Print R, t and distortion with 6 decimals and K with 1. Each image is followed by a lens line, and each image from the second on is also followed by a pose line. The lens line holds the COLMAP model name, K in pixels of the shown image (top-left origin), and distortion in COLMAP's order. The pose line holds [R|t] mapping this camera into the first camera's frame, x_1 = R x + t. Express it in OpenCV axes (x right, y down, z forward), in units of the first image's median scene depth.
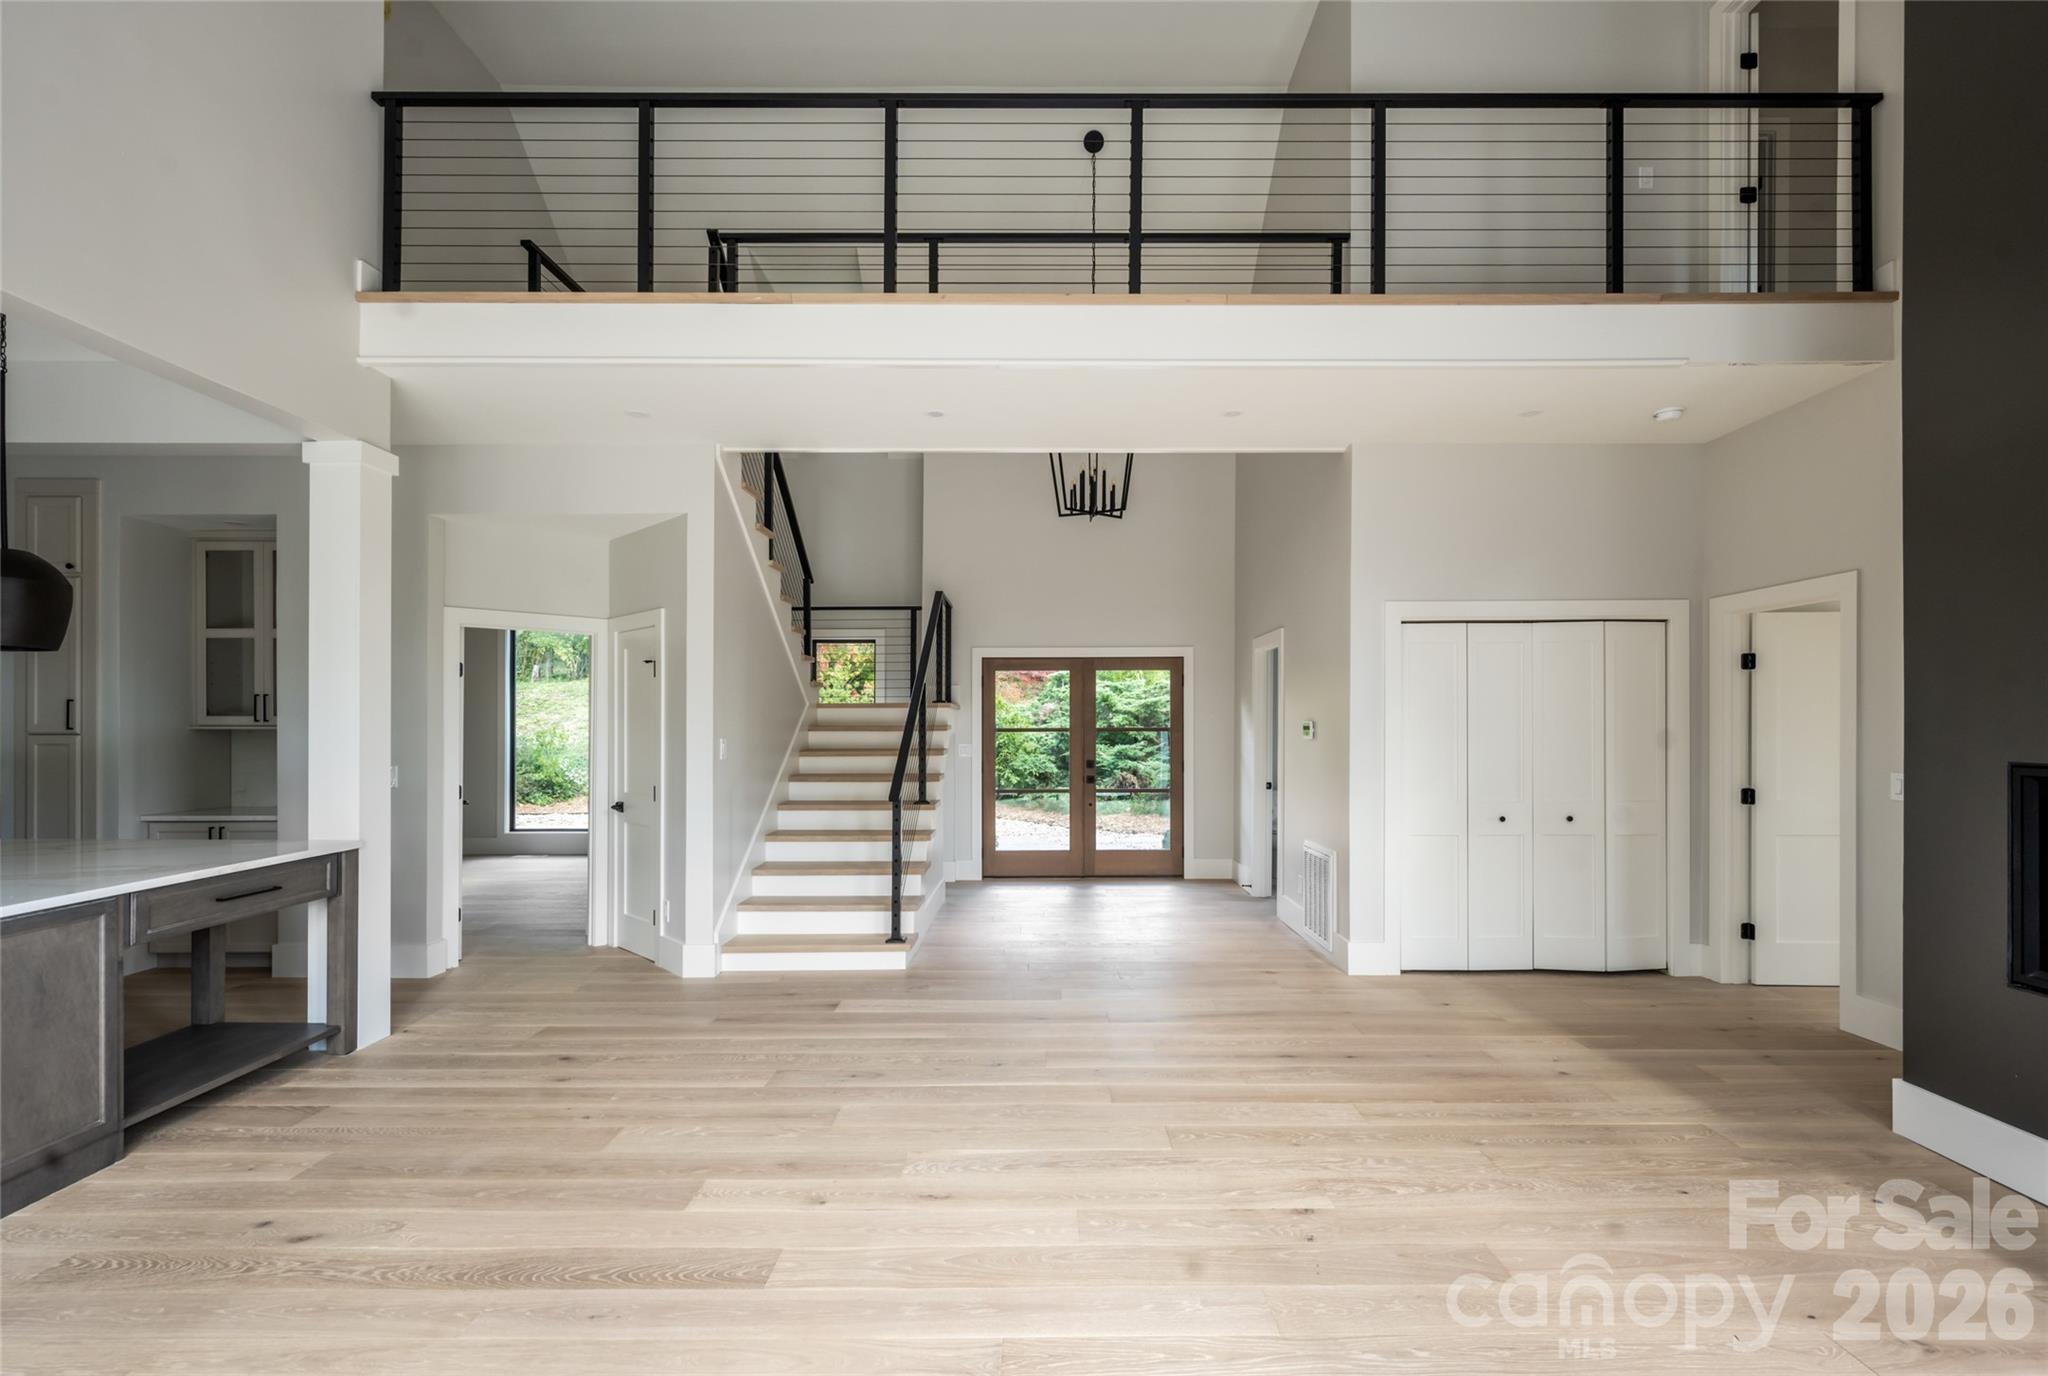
lens RADIAL K [[924.1, 0, 1031.2], [0, 924.1, 717.6], [0, 0, 1]] dist [-0.003022, -0.000322]
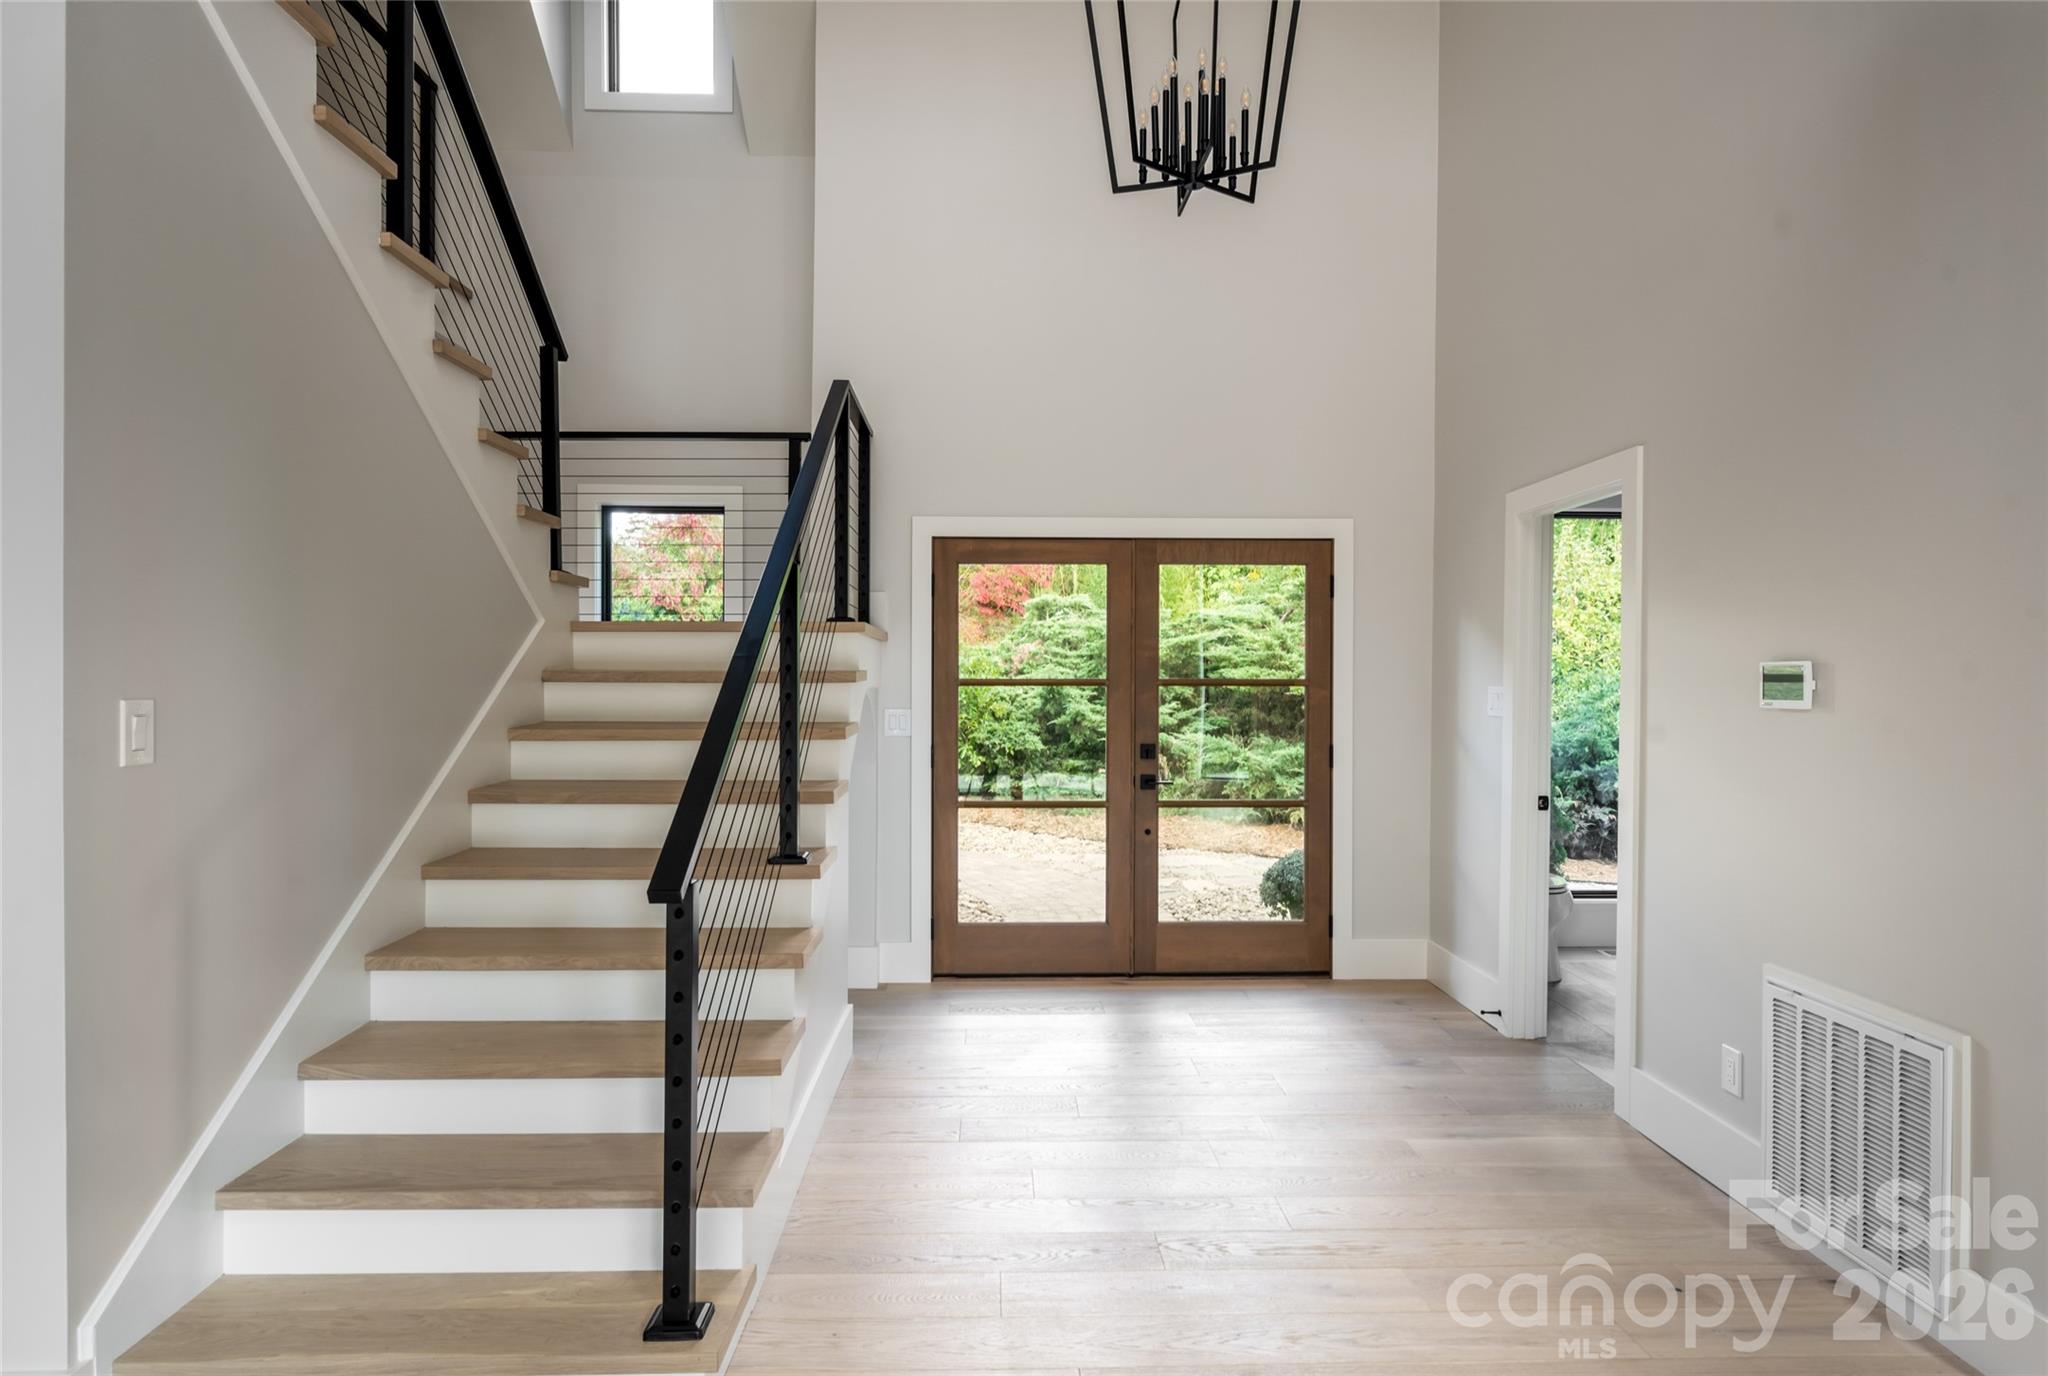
lens RADIAL K [[1252.4, 0, 1034.4], [0, 1252.4, 689.5], [0, 0, 1]] dist [-0.013993, 0.000346]
pose [[0.999430, 0.004360, 0.033467, -0.020352], [-0.004942, 0.999838, 0.017336, 0.005603], [-0.033386, -0.017491, 0.999289, 0.321959]]
